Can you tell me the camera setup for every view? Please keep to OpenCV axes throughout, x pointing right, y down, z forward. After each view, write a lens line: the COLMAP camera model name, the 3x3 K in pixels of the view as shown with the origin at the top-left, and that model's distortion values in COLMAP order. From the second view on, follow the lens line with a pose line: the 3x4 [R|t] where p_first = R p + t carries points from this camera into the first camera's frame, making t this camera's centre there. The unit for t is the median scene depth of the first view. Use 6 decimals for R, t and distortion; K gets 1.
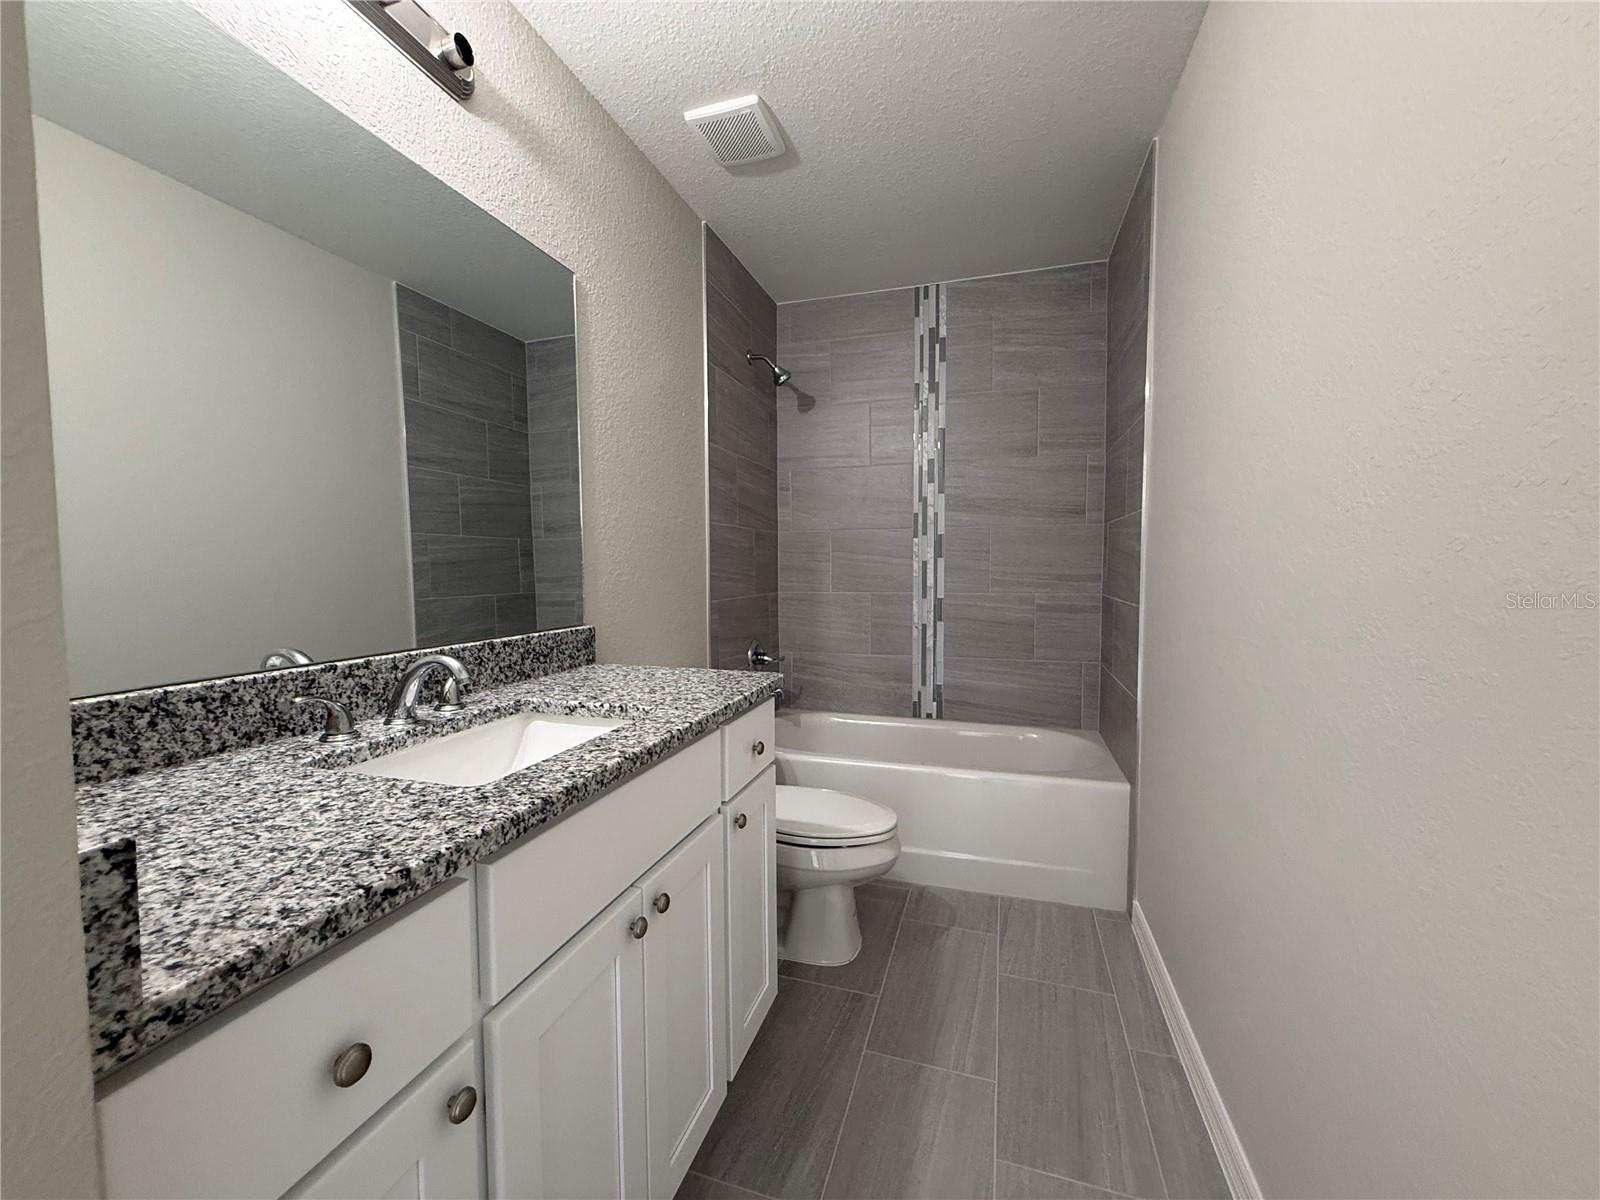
lens RADIAL K [[638.9, 0, 797.4], [0, 638.9, 601.7], [0, 0, 1]] dist [0.000828, 0.000089]
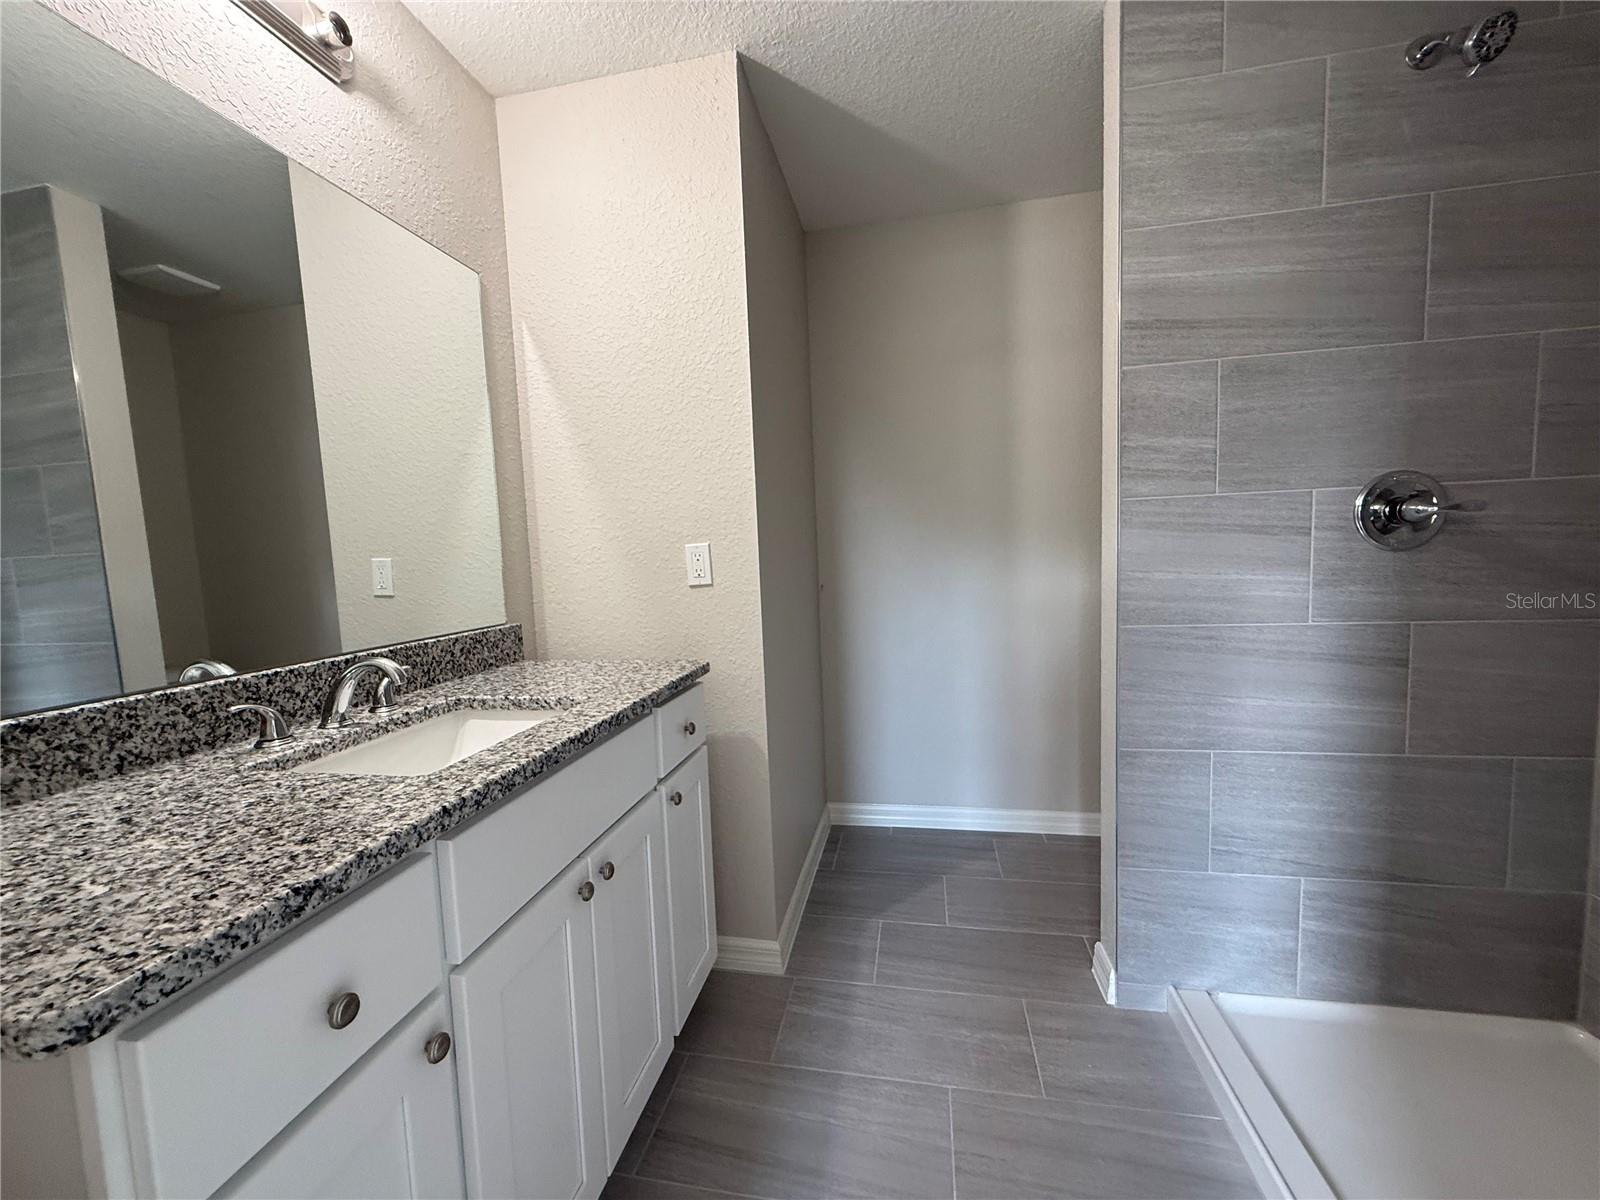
lens RADIAL K [[648.2, 0, 805.3], [0, 648.2, 601.8], [0, 0, 1]] dist [0.012425, 0.000046]
pose [[0.991106, -0.045529, 0.125048, 0.006722], [0.043180, 0.998837, 0.021431, -0.000164], [-0.125878, -0.015841, 0.991919, -0.129770]]
